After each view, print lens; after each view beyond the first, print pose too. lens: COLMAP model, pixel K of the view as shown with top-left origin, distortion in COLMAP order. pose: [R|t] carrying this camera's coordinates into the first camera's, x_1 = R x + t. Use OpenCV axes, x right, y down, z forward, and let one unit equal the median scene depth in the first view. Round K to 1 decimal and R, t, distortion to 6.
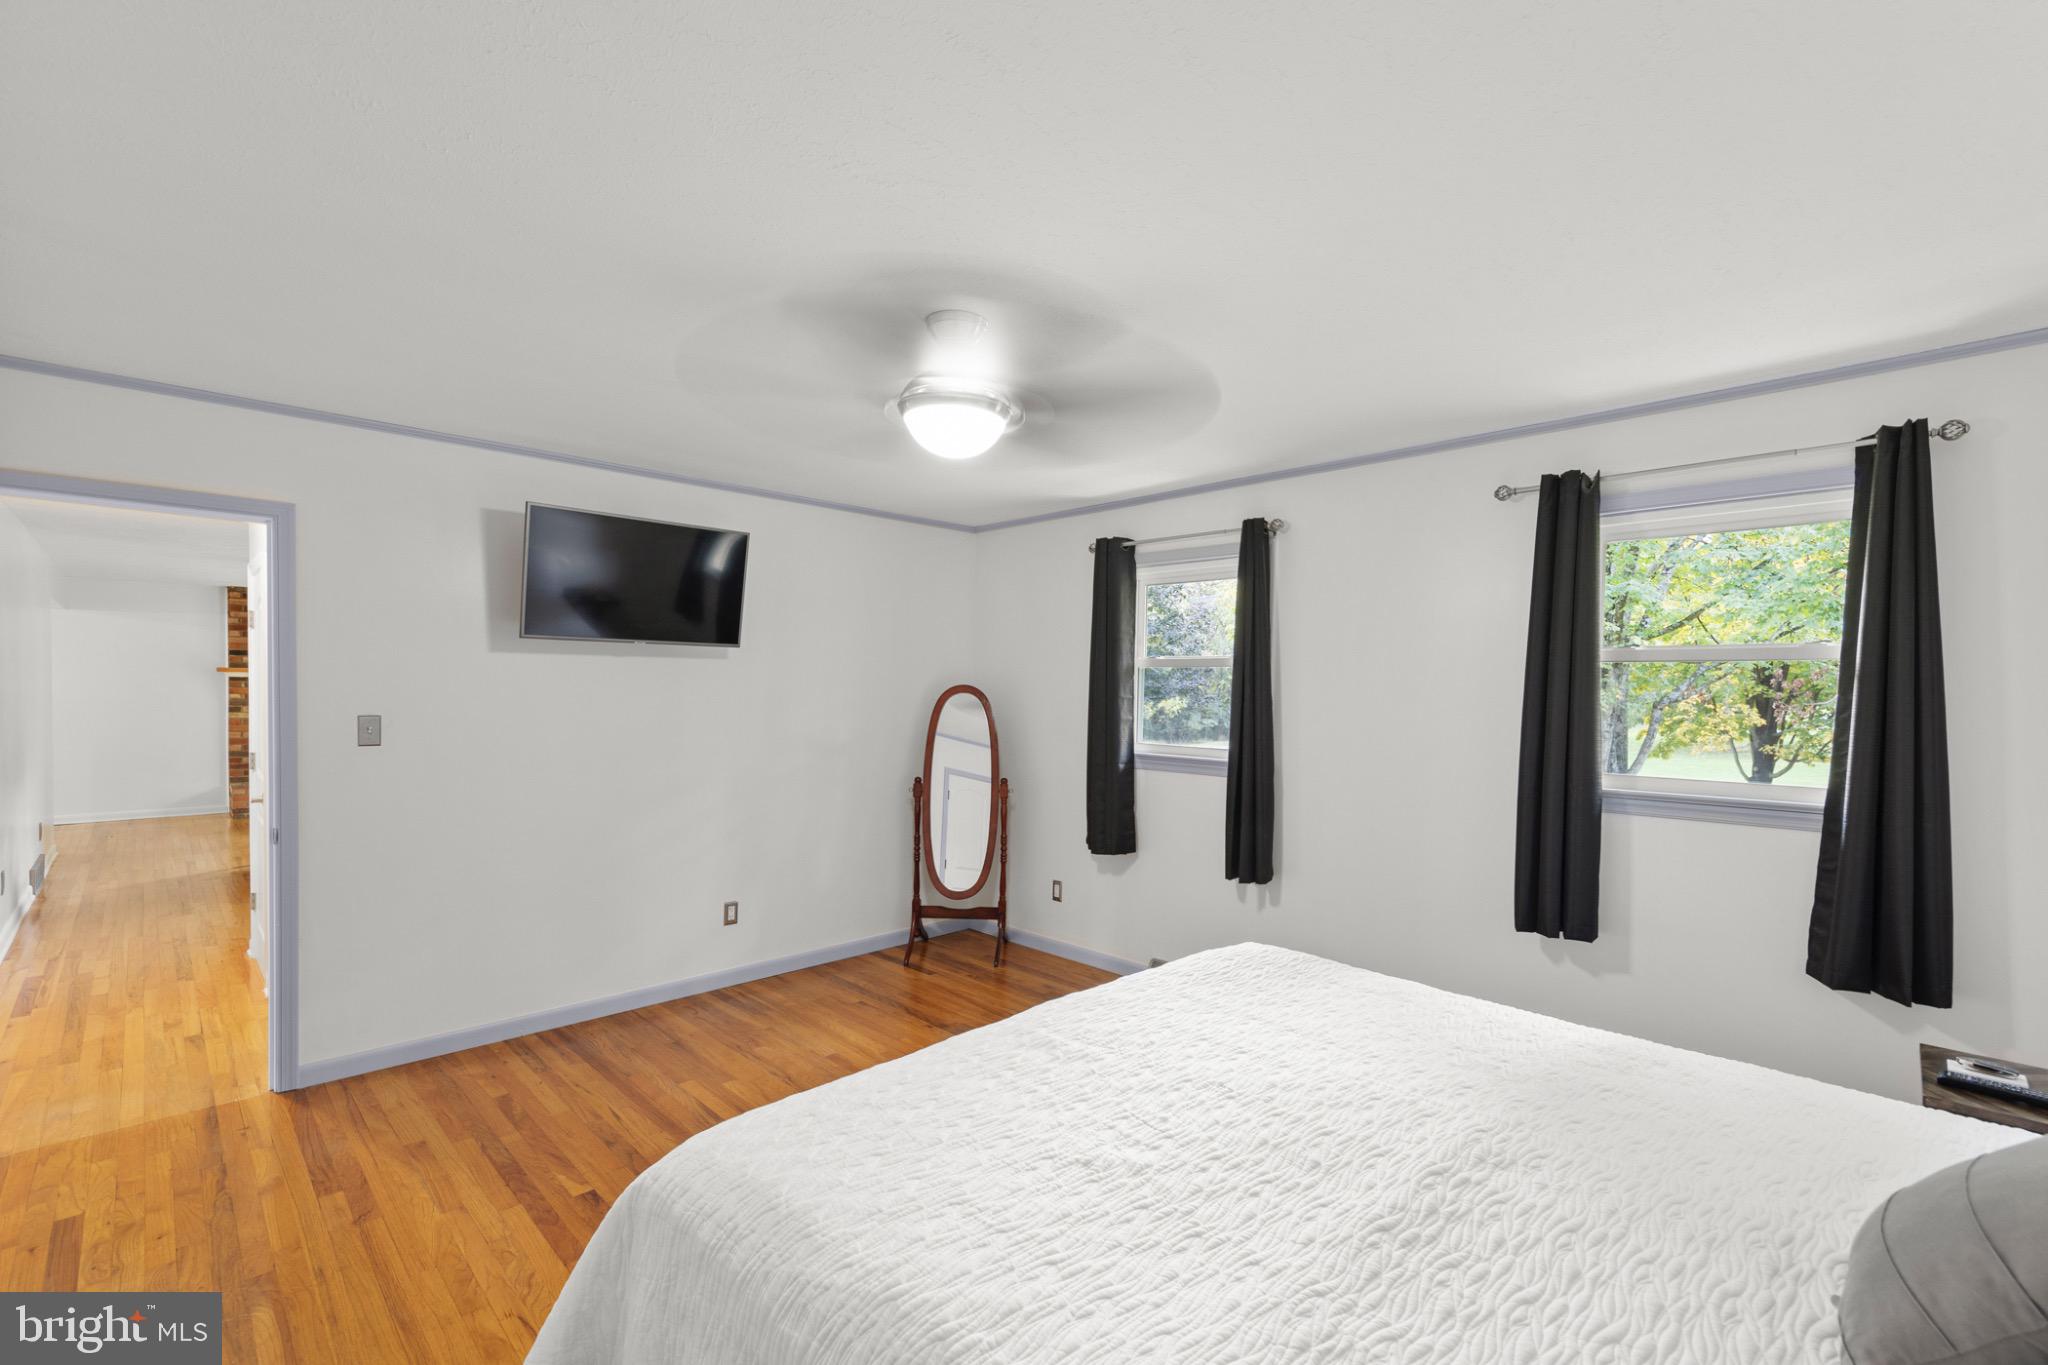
lens RADIAL K [[883.0, 0, 1038.4], [0, 883.0, 696.9], [0, 0, 1]] dist [0.008201, -0.000025]
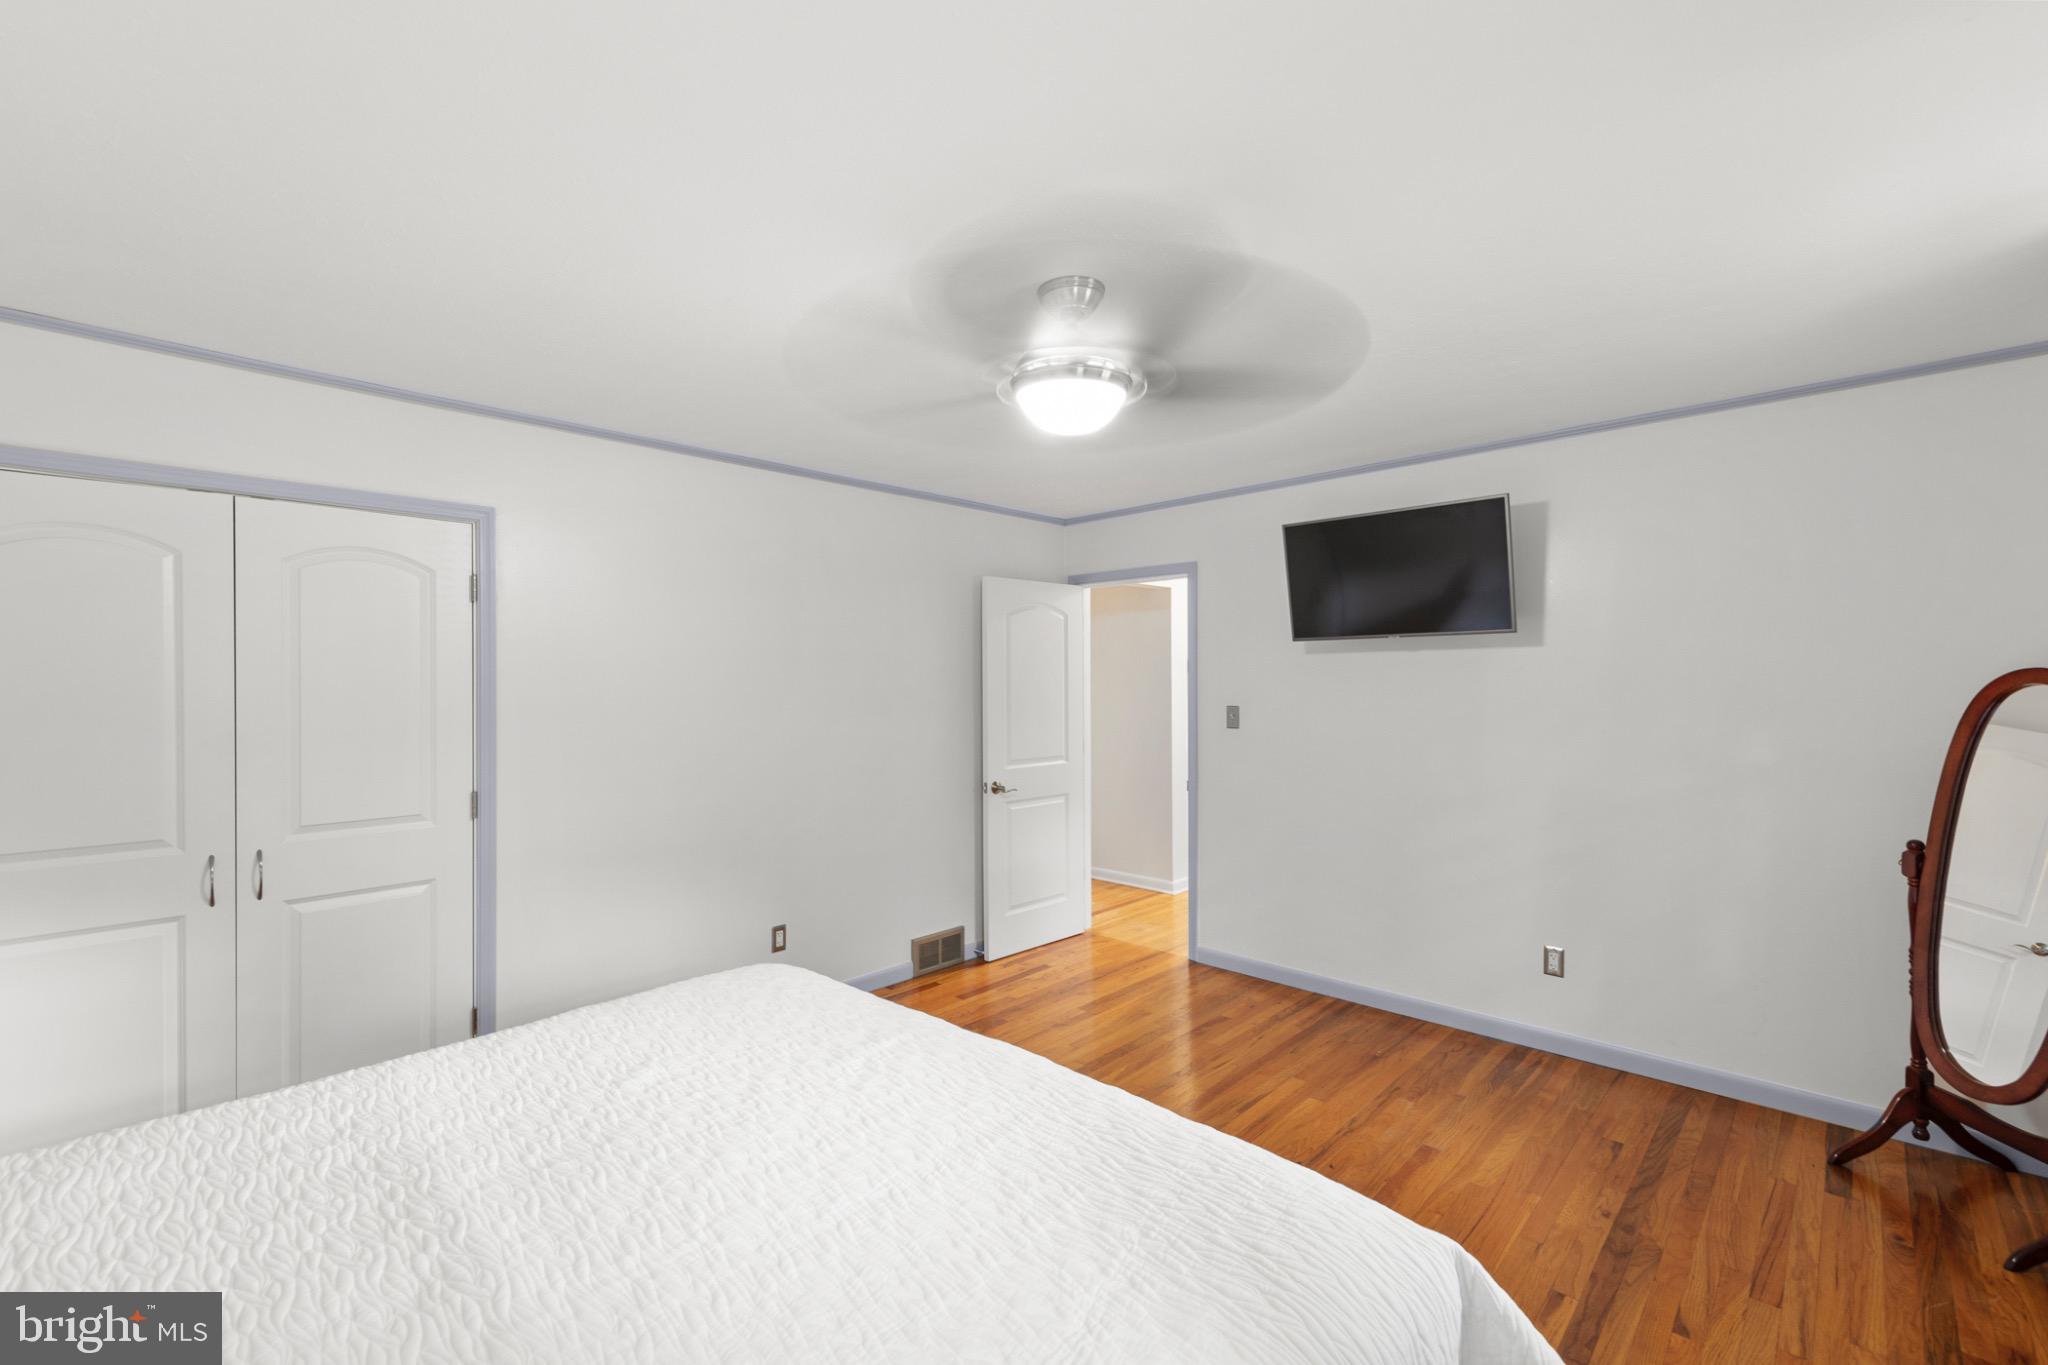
lens RADIAL K [[883.0, 0, 1037.4], [0, 883.0, 680.5], [0, 0, 1]] dist [0.008201, -0.000025]
pose [[0.031632, -0.013429, -0.999409, 0.530496], [-0.001728, 0.999908, -0.013490, 0.001276], [0.999498, 0.002154, 0.031606, 0.605020]]
